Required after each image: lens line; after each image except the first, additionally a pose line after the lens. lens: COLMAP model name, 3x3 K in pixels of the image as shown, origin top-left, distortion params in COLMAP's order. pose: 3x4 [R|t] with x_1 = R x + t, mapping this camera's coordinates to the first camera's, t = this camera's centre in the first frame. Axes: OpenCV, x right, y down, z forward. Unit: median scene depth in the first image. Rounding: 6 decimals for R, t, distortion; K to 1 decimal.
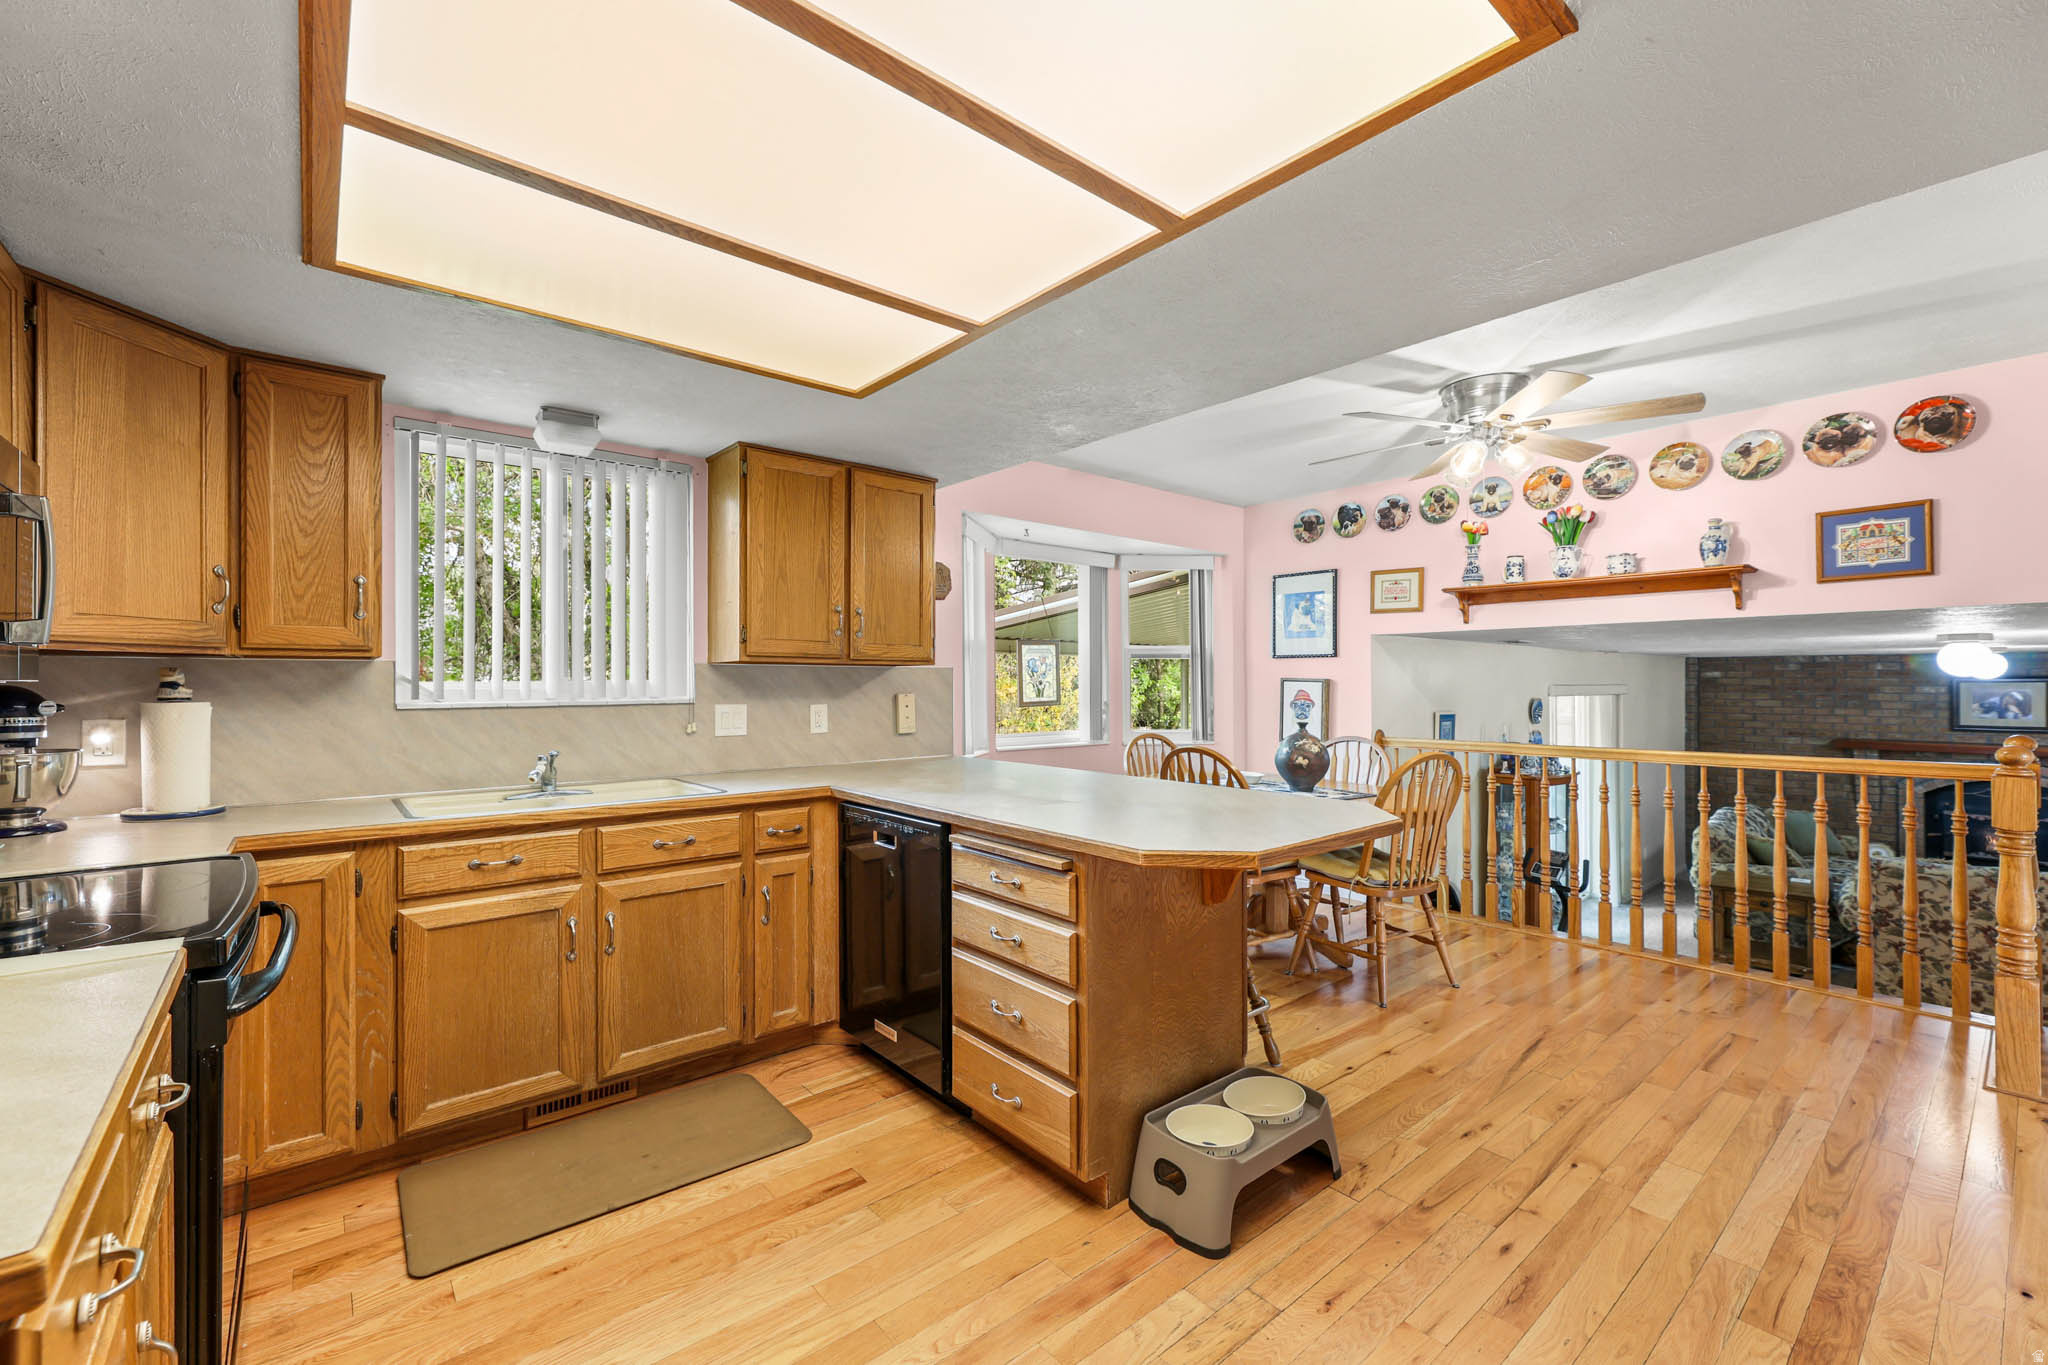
lens RADIAL K [[842.7, 0, 1017.3], [0, 842.7, 679.9], [0, 0, 1]] dist [0.002931, 0.000665]
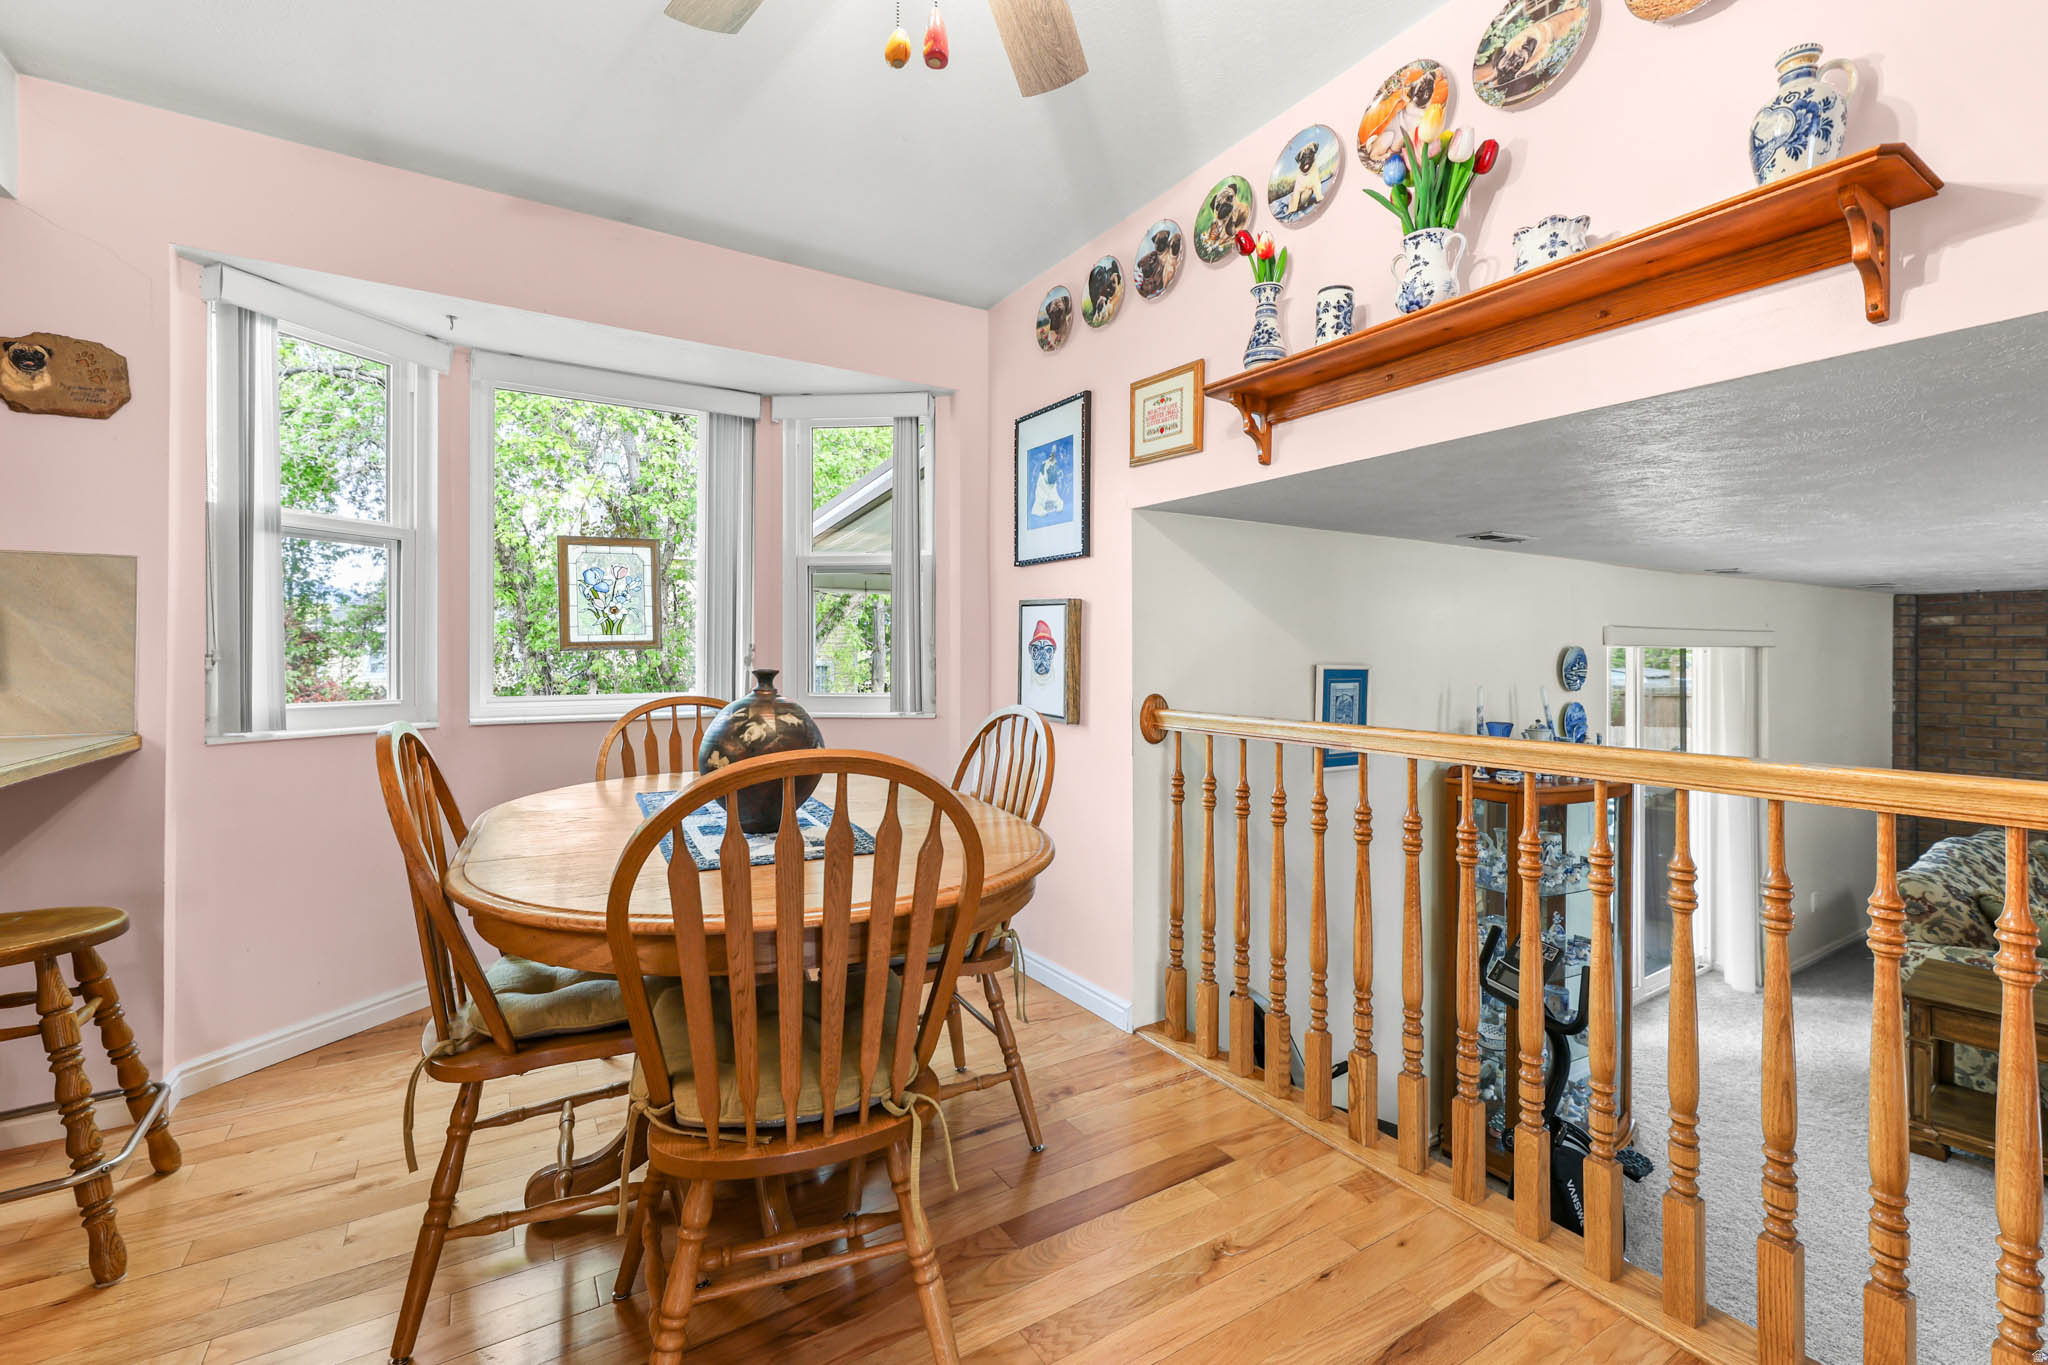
lens RADIAL K [[873.8, 0, 1035.2], [0, 873.8, 648.6], [0, 0, 1]] dist [0.003450, 0.000709]
pose [[0.991062, 0.003641, -0.133353, 0.479695], [-0.003636, 0.999993, 0.000284, 0.034984], [0.133353, 0.000203, 0.991069, 0.516540]]
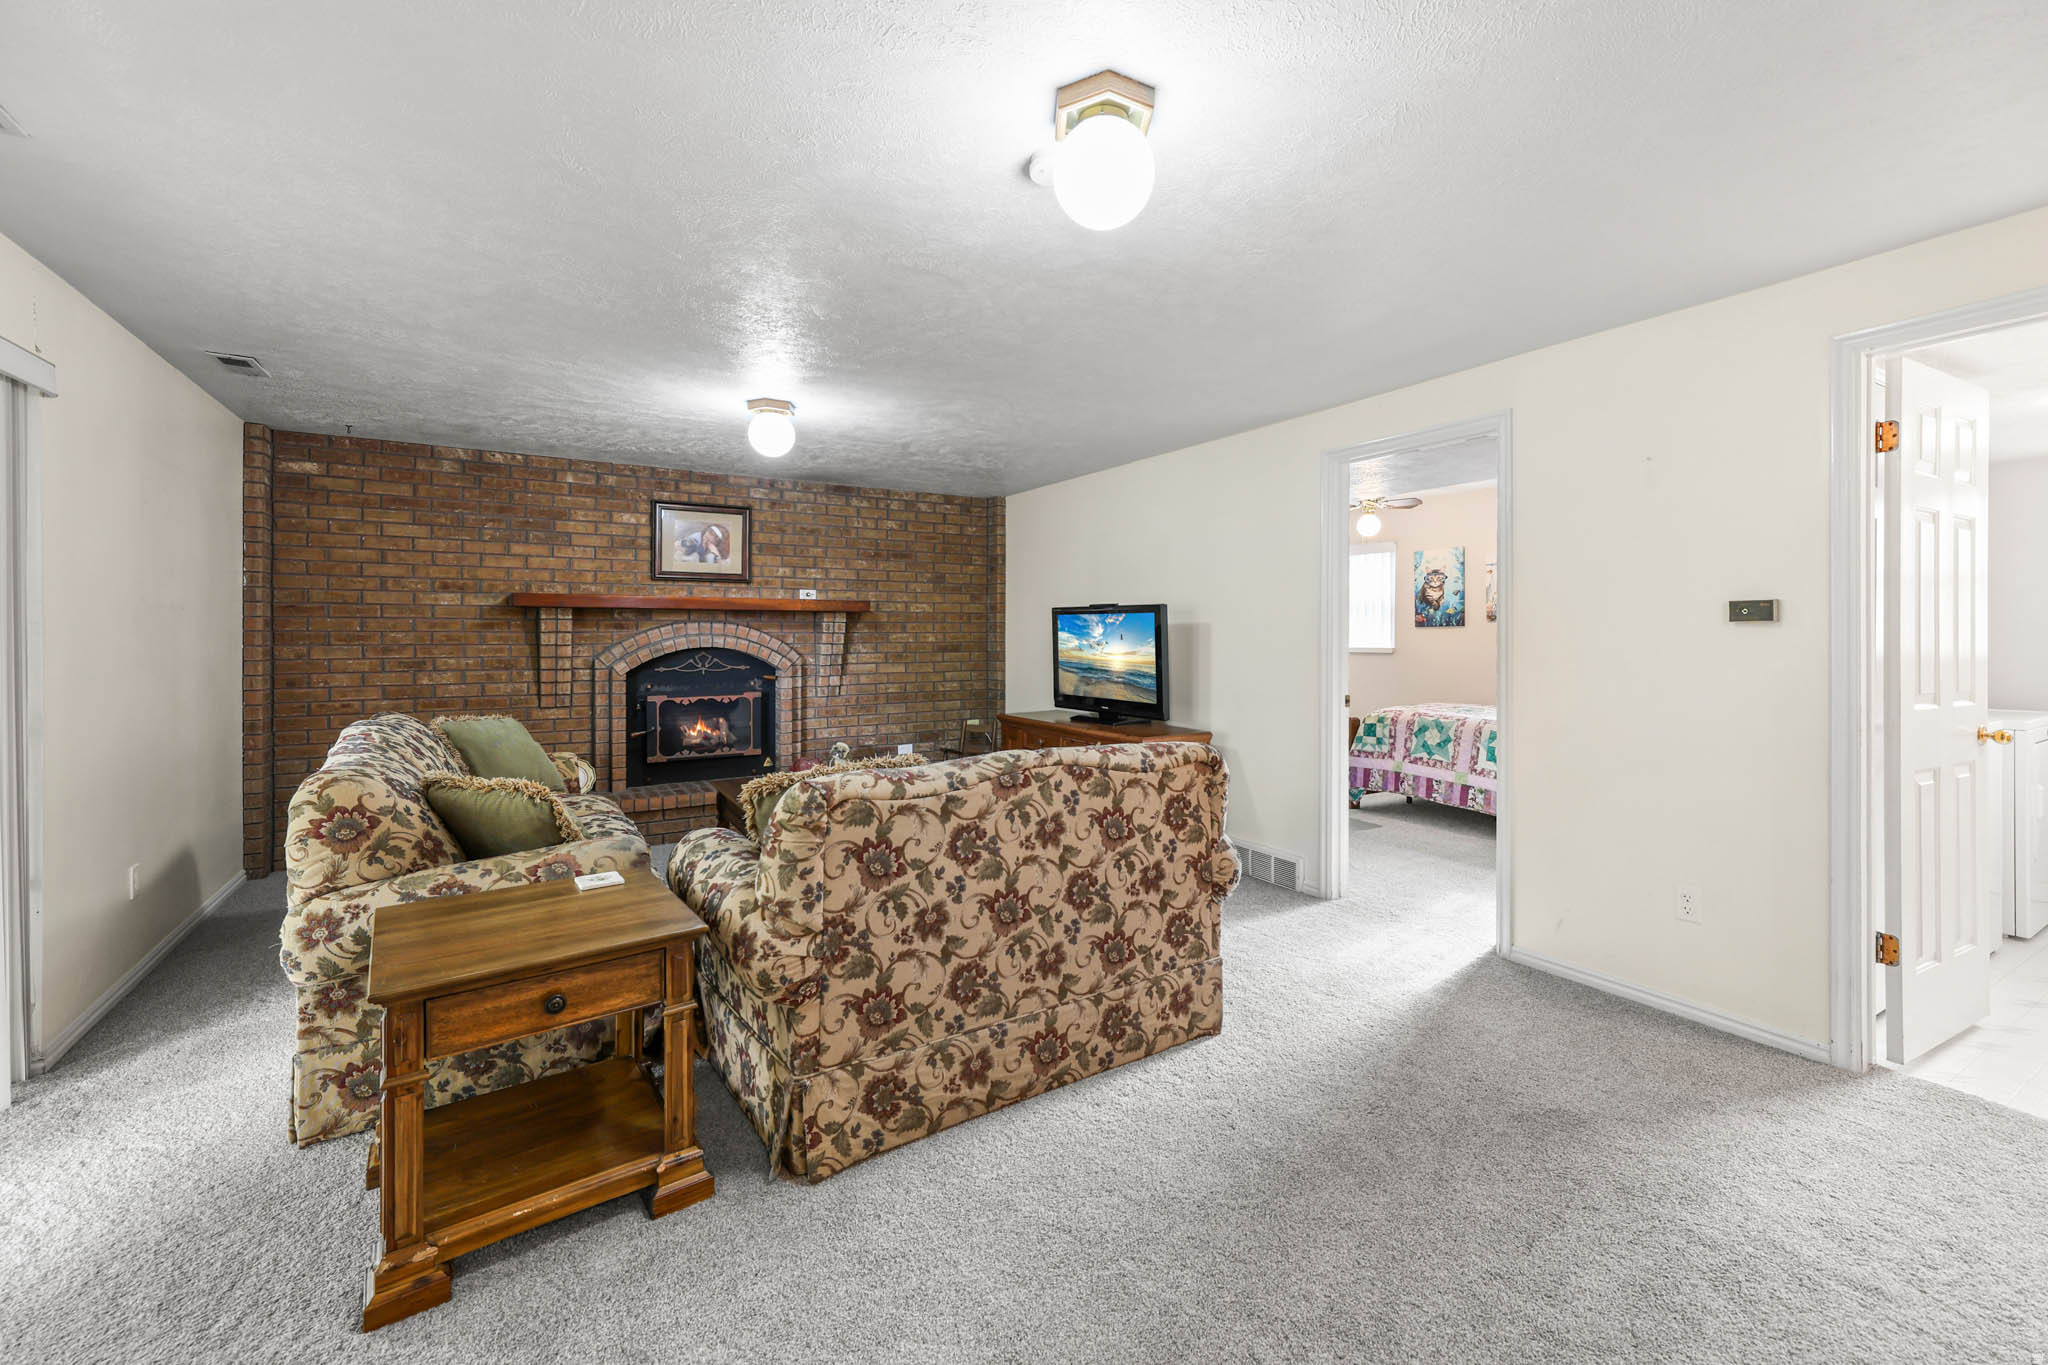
lens RADIAL K [[850.3, 0, 1012.7], [0, 850.3, 635.4], [0, 0, 1]] dist [0.003827, 0.000120]
pose [[0.154530, 0.000103, 0.987988, 0.821416], [-0.003796, 0.999993, 0.000489, 0.182402], [-0.987981, -0.003826, 0.154529, 1.063631]]
